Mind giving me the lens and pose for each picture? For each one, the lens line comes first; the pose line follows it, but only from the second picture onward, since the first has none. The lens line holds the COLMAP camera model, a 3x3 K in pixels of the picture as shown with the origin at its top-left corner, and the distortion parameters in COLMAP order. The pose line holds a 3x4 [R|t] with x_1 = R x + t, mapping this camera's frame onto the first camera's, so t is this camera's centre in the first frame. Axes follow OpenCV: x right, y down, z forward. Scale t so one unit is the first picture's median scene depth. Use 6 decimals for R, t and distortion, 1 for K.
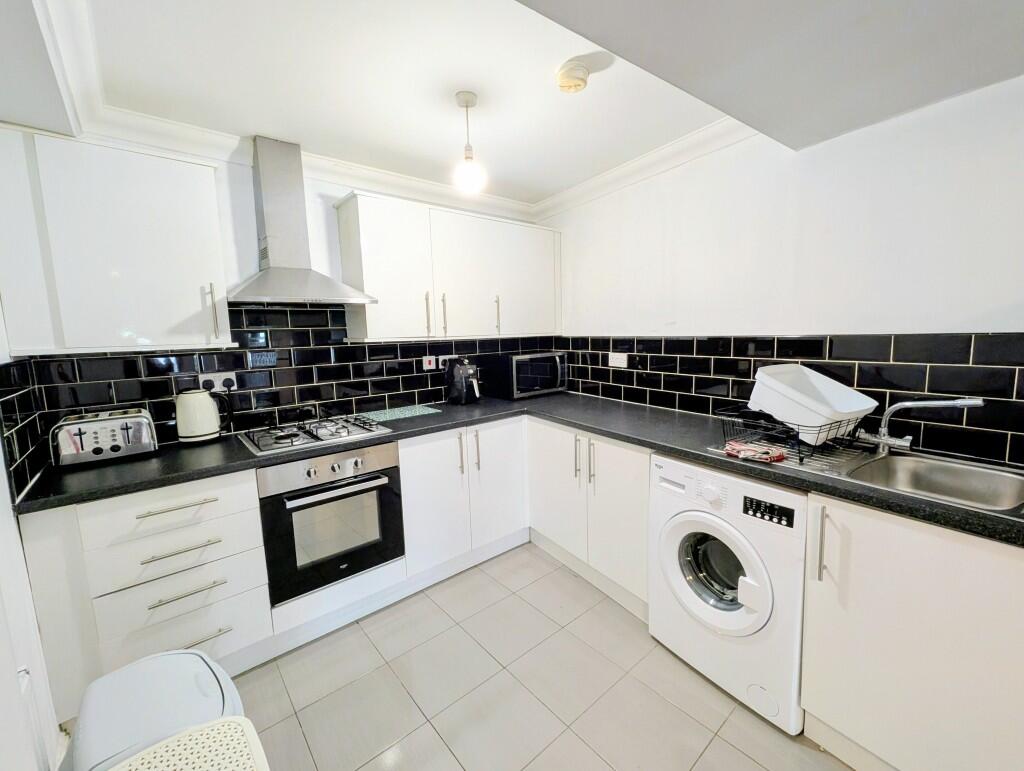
lens RADIAL K [[419.5, 0, 512.0], [0, 419.5, 385.5], [0, 0, 1]] dist [-0.001434, -0.000067]
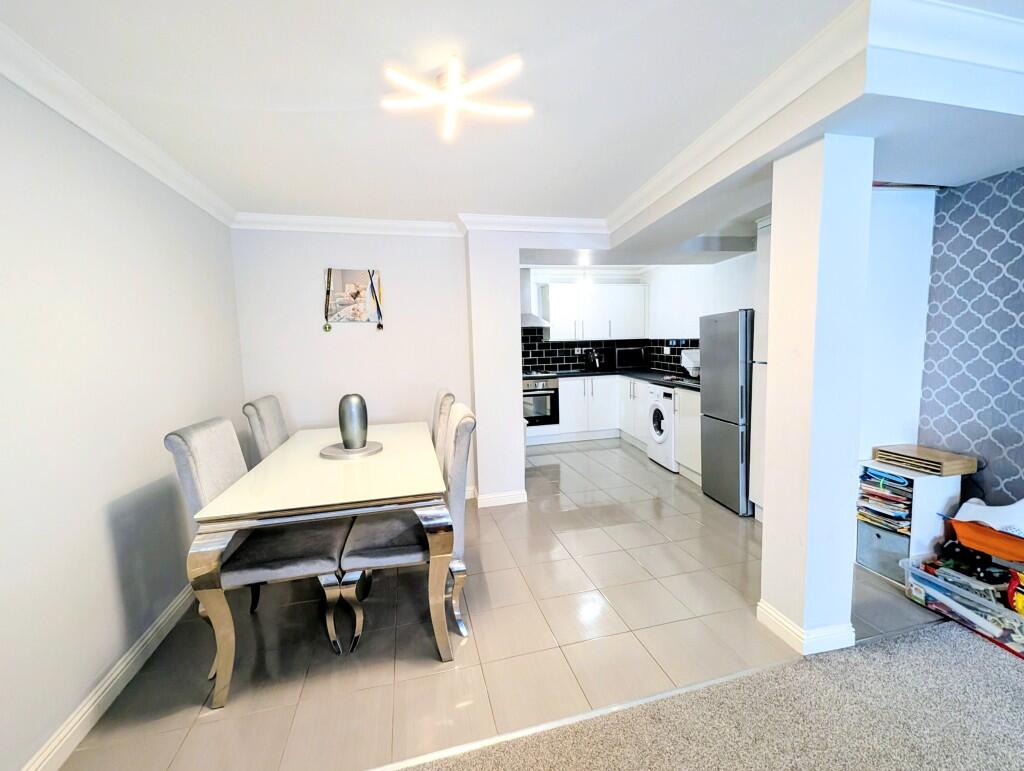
lens RADIAL K [[419.5, 0, 512.0], [0, 419.5, 385.5], [0, 0, 1]] dist [-0.001434, -0.000067]
pose [[0.899083, 0.048465, -0.435088, 0.552518], [-0.051406, 0.998665, 0.005014, 0.160511], [0.434750, 0.017858, 0.900374, -1.352478]]
